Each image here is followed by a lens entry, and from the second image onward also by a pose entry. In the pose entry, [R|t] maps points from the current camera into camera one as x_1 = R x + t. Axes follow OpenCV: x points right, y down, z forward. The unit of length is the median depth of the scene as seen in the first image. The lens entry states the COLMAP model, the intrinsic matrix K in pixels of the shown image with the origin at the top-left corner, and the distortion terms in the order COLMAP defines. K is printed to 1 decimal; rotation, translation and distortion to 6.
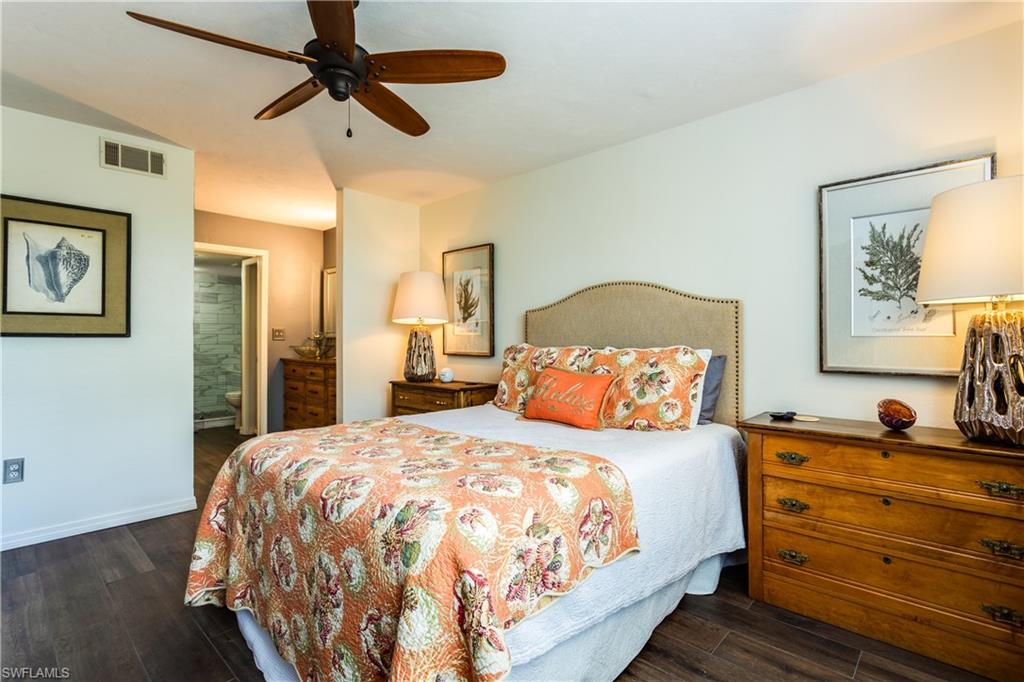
lens RADIAL K [[485.1, 0, 507.8], [0, 485.1, 335.9], [0, 0, 1]] dist [-0.002765, 0.003755]
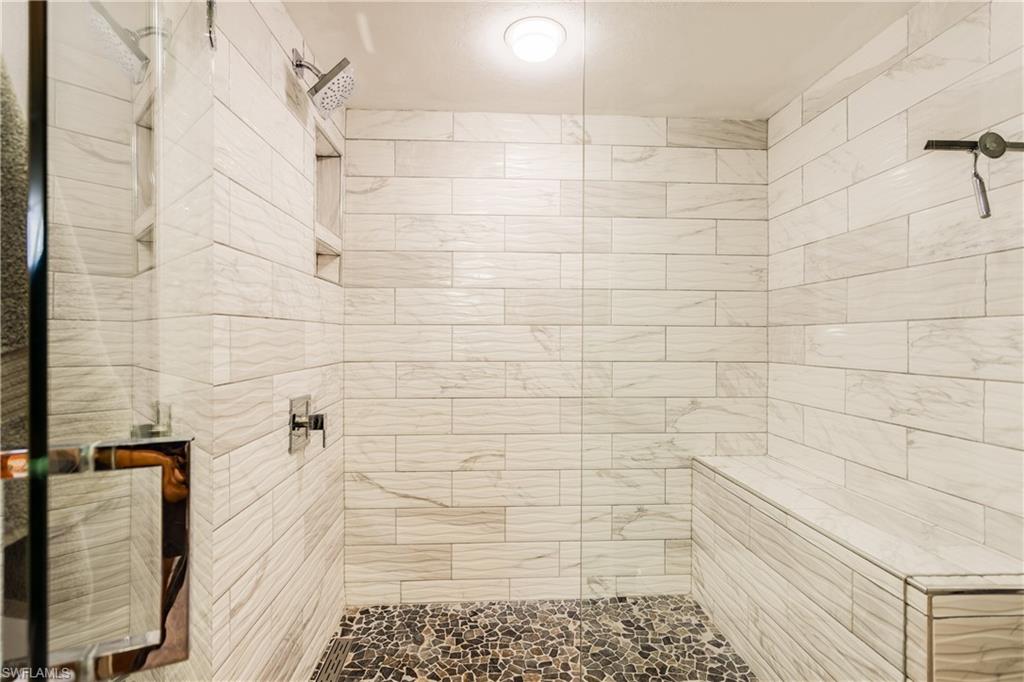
lens RADIAL K [[485.1, 0, 512.2], [0, 485.1, 338.3], [0, 0, 1]] dist [-0.002765, 0.003755]
pose [[0.724055, 0.005789, -0.689718, -0.476812], [0.000783, 0.999957, 0.009216, 0.001031], [0.689742, -0.007213, 0.724019, 0.746842]]
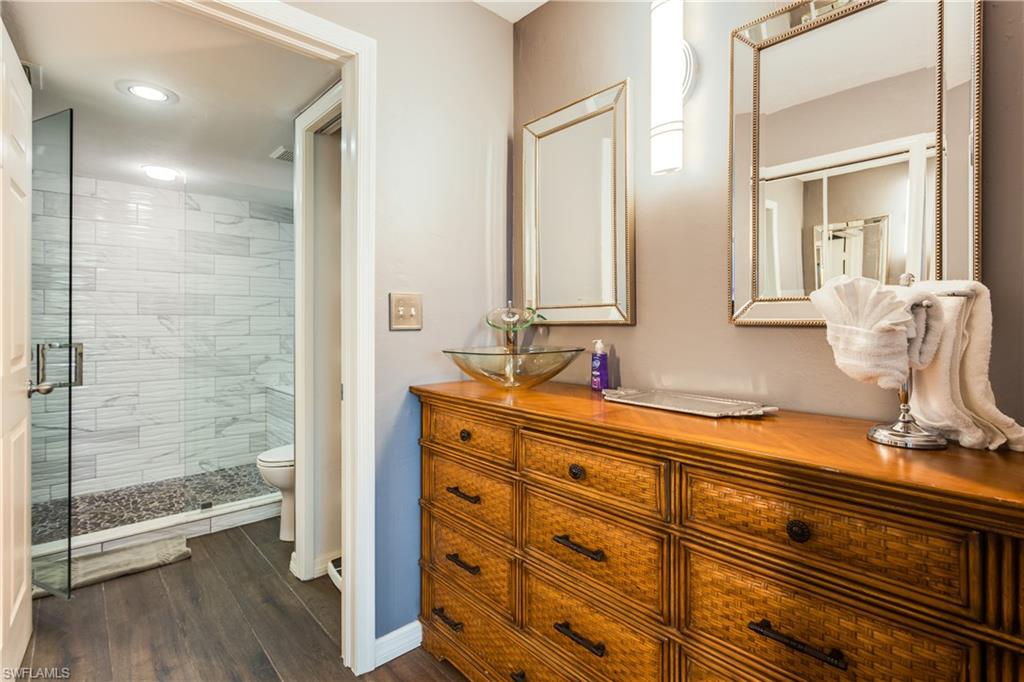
lens RADIAL K [[485.1, 0, 514.6], [0, 485.1, 322.0], [0, 0, 1]] dist [-0.002765, 0.003755]
pose [[0.997180, -0.001703, -0.075030, -0.282947], [0.002040, 0.999988, 0.004416, 0.001212], [0.075021, -0.004556, 0.997172, 0.515252]]
